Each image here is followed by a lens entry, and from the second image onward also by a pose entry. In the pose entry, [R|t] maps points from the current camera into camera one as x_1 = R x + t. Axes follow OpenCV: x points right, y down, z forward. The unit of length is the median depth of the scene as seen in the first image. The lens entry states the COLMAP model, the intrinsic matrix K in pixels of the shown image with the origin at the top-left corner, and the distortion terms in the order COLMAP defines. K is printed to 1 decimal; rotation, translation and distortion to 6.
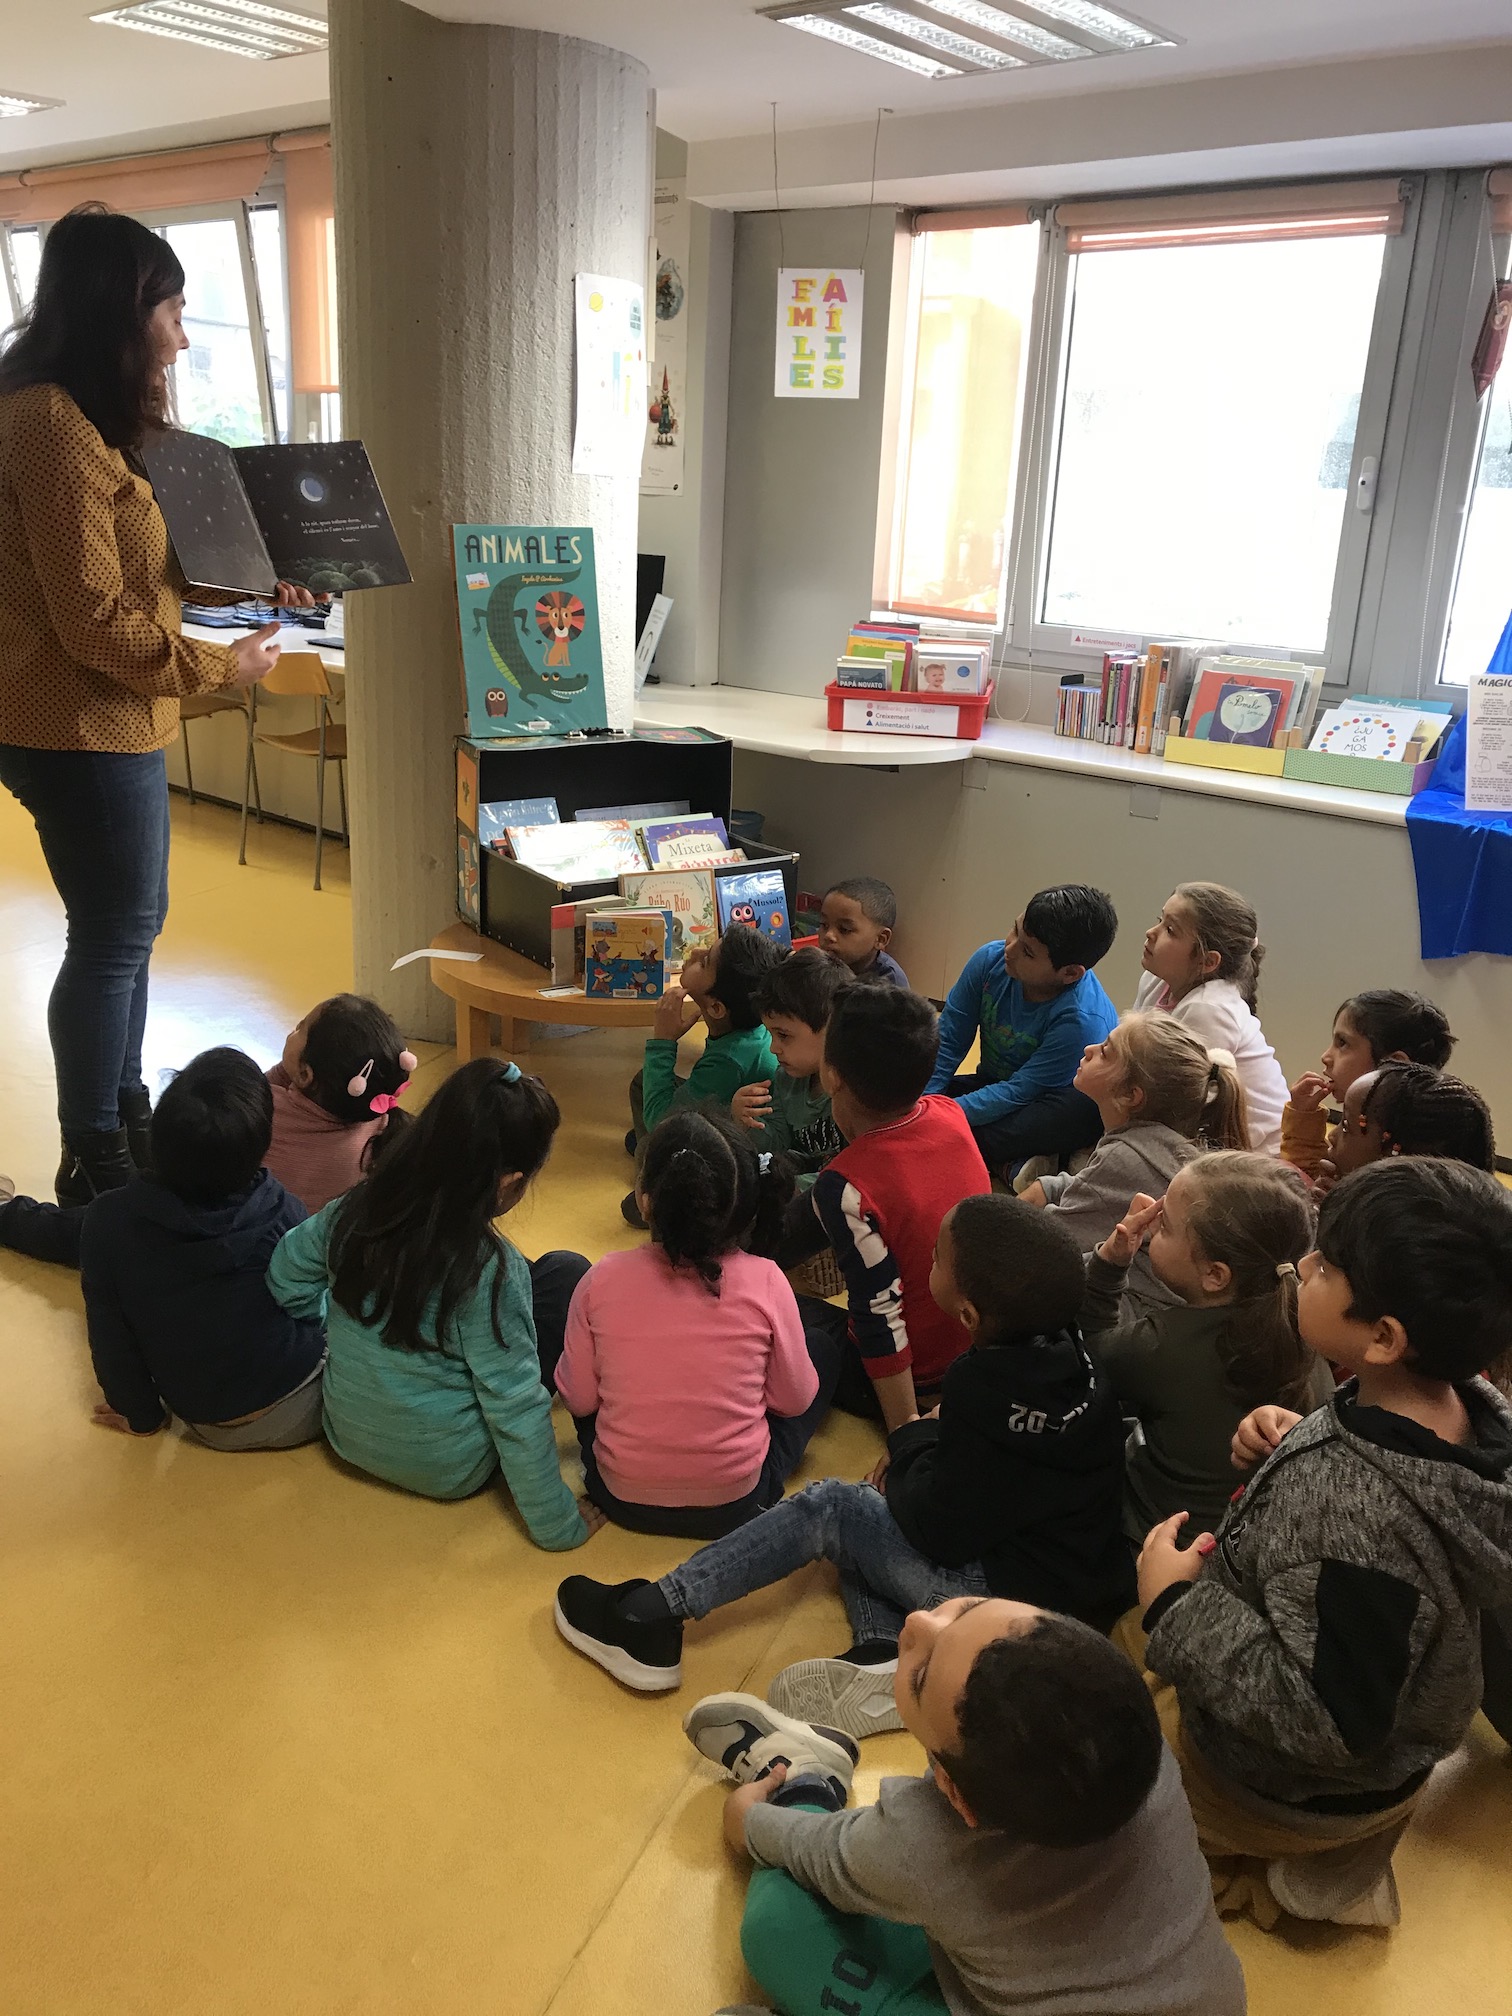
lens RADIAL K [[1699.5, 0, 758.6], [0, 1699.5, 974.8], [0, 0, 1]] dist [0.038967, -0.009880]
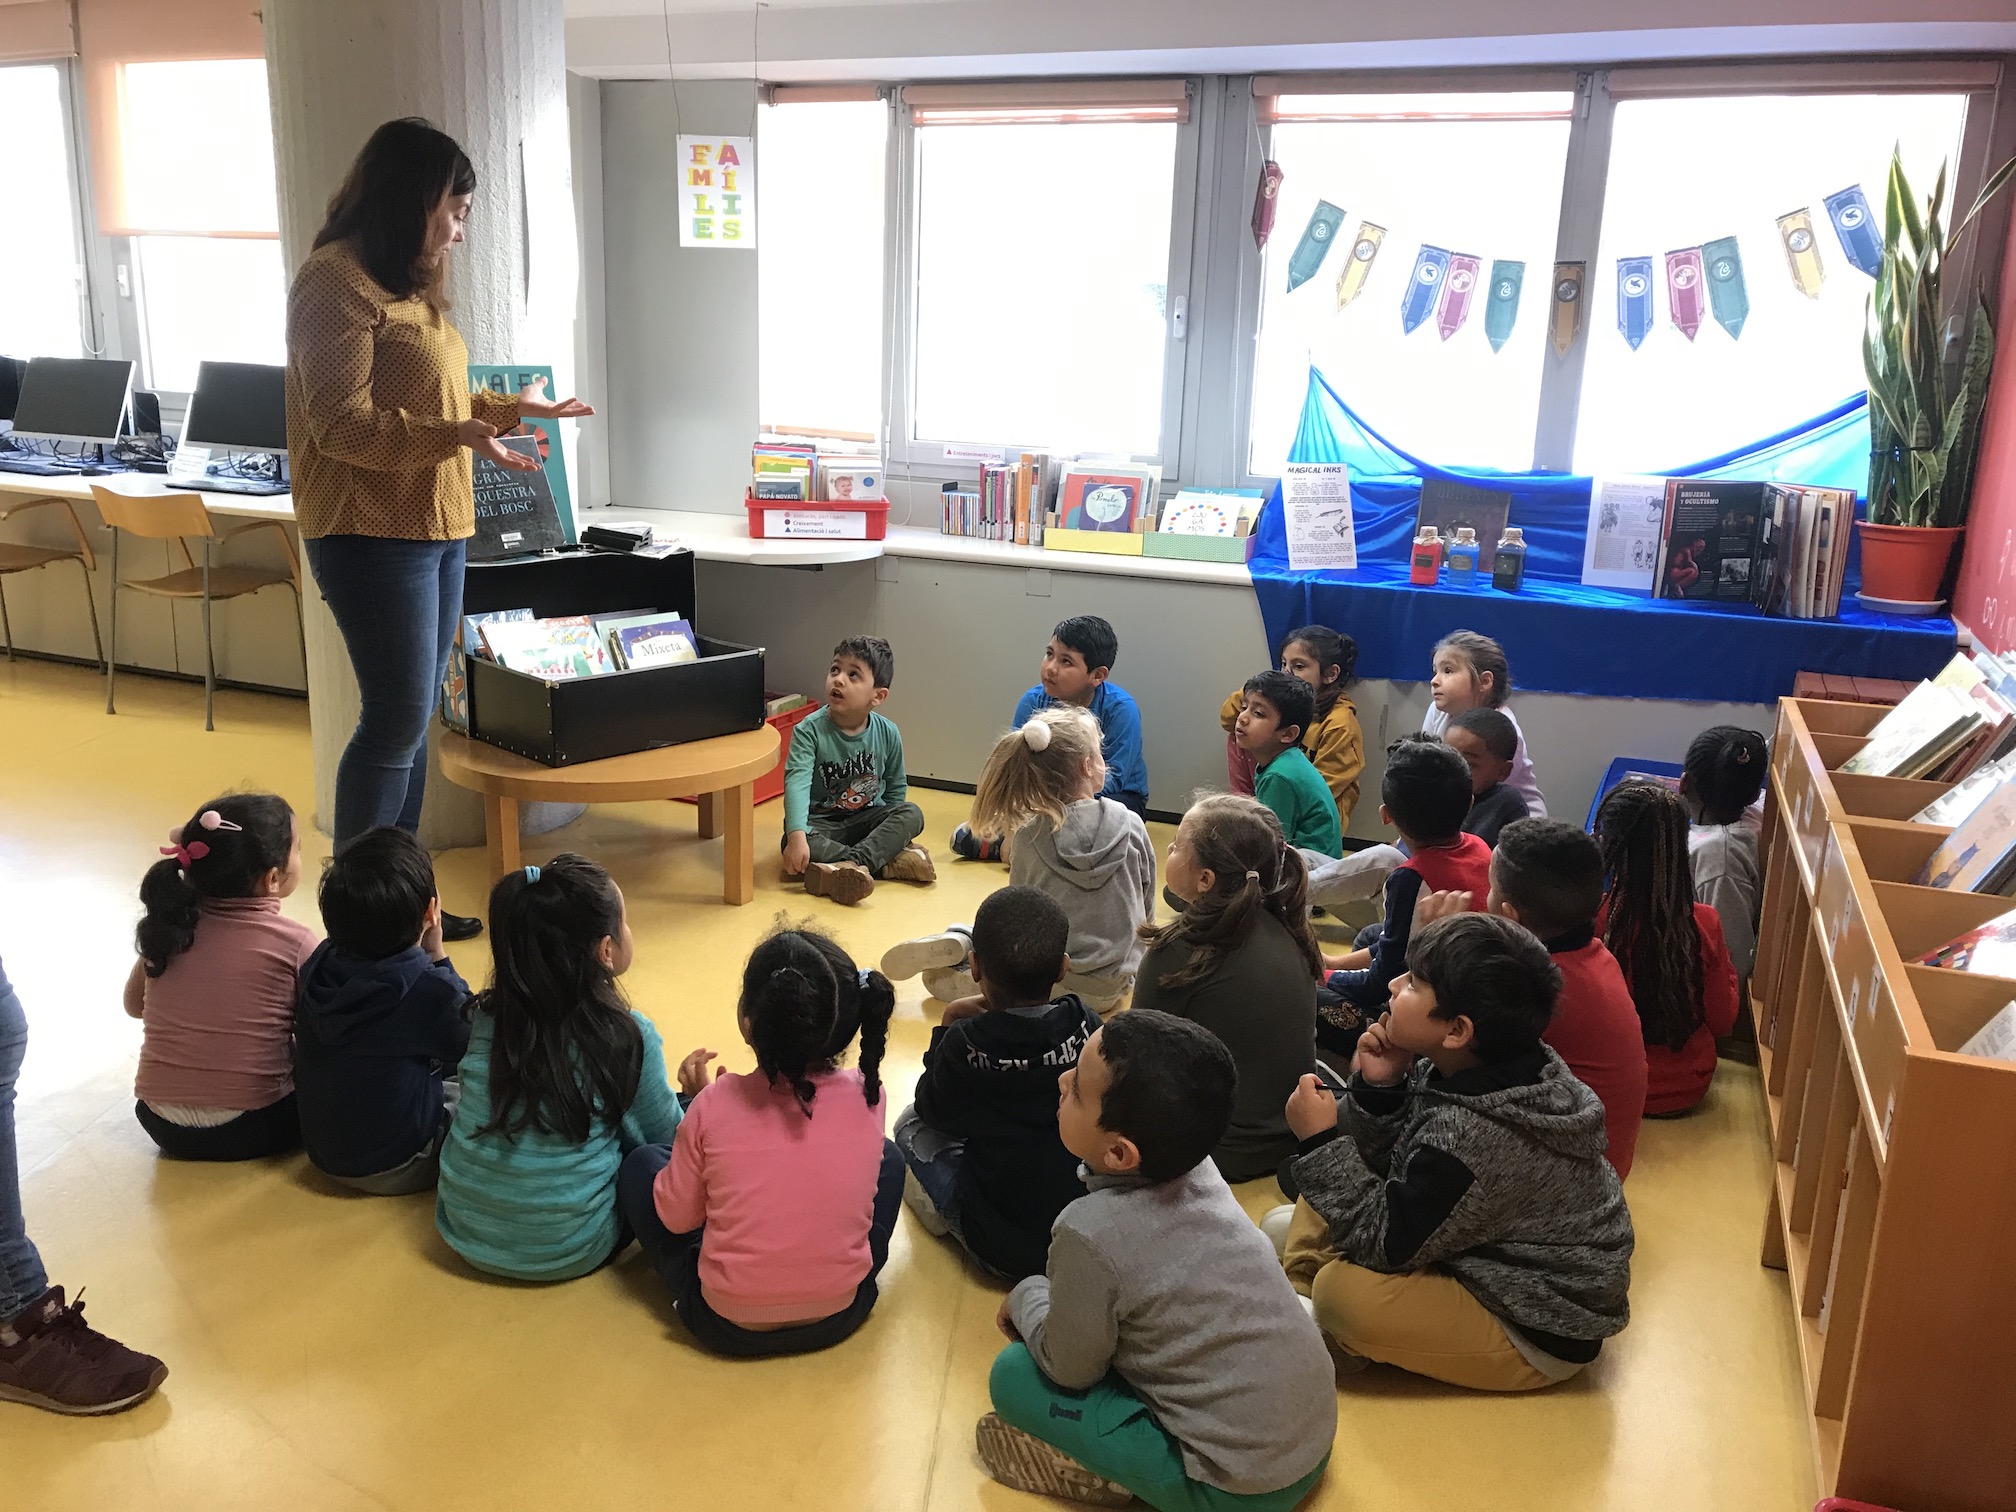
lens RADIAL K [[1699.5, 0, 1008.0], [0, 1699.5, 756.0], [0, 0, 1]] dist [0.038967, -0.009880]
pose [[0.951067, -0.089183, 0.295836, -0.151252], [0.097861, 0.995093, -0.014624, 0.034176], [-0.293080, 0.042859, 0.955127, -0.127994]]
